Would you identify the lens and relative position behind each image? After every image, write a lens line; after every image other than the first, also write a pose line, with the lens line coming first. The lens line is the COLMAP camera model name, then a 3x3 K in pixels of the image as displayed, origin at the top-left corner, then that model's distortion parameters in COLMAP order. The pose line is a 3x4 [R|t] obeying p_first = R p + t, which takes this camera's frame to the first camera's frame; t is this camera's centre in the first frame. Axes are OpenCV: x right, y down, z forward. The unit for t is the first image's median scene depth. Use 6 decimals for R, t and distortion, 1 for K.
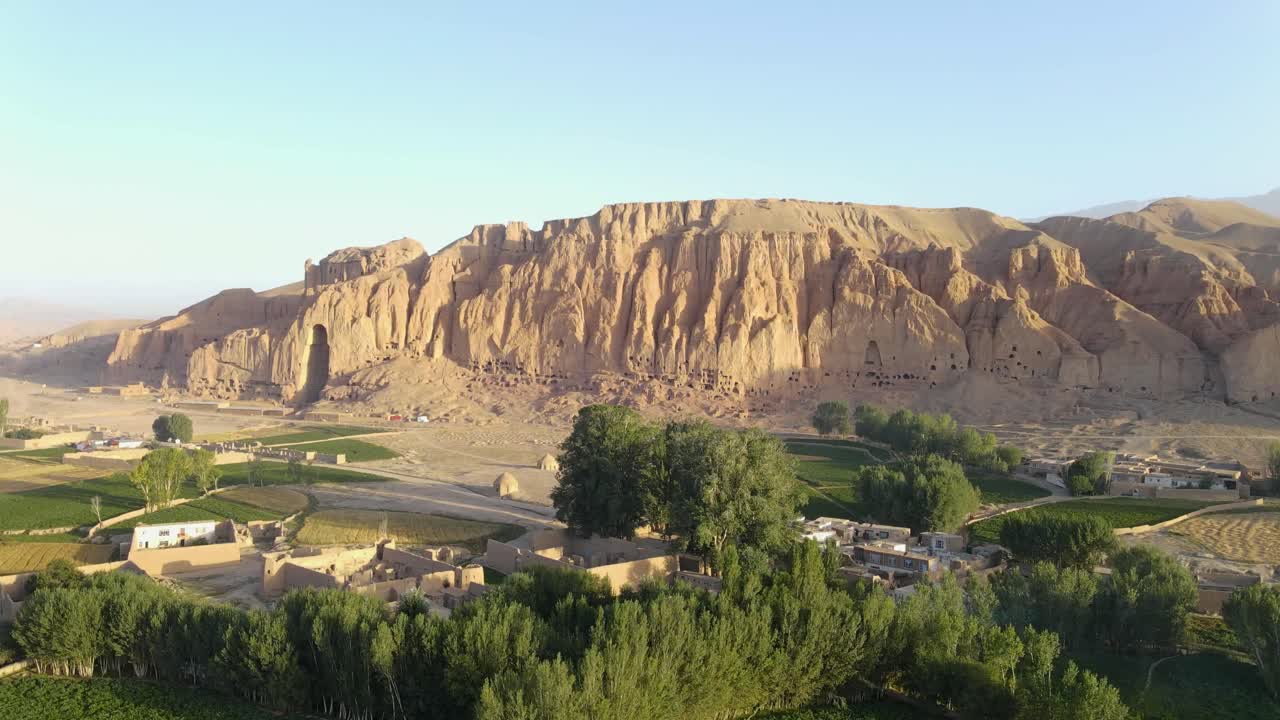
lens RADIAL K [[945.2, 0, 640.3], [0, 945.2, 361.9], [0, 0, 1]] dist [-0.002904, -0.000150]
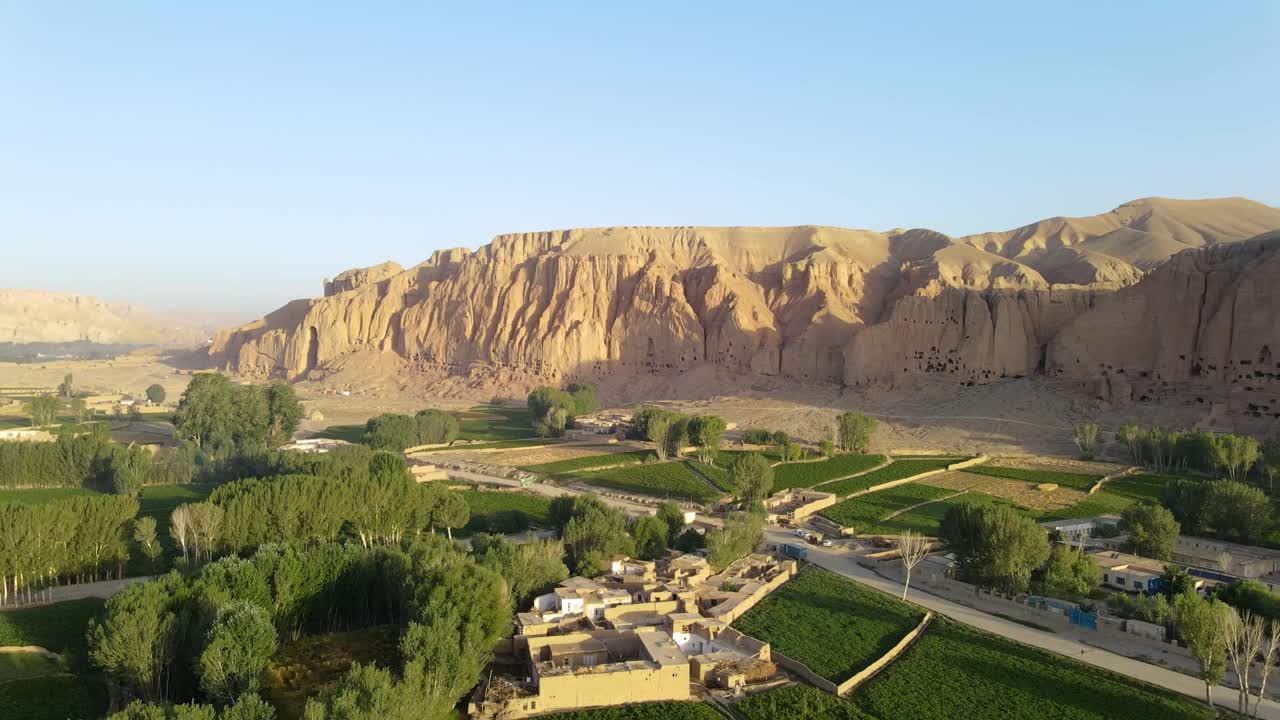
lens RADIAL K [[945.2, 0, 639.5], [0, 945.2, 357.2], [0, 0, 1]] dist [-0.002904, -0.000150]
pose [[0.964253, 0.005313, -0.264930, 0.516226], [-0.005231, 0.999986, 0.001017, 0.002206], [0.264931, 0.000405, 0.964267, -0.228489]]
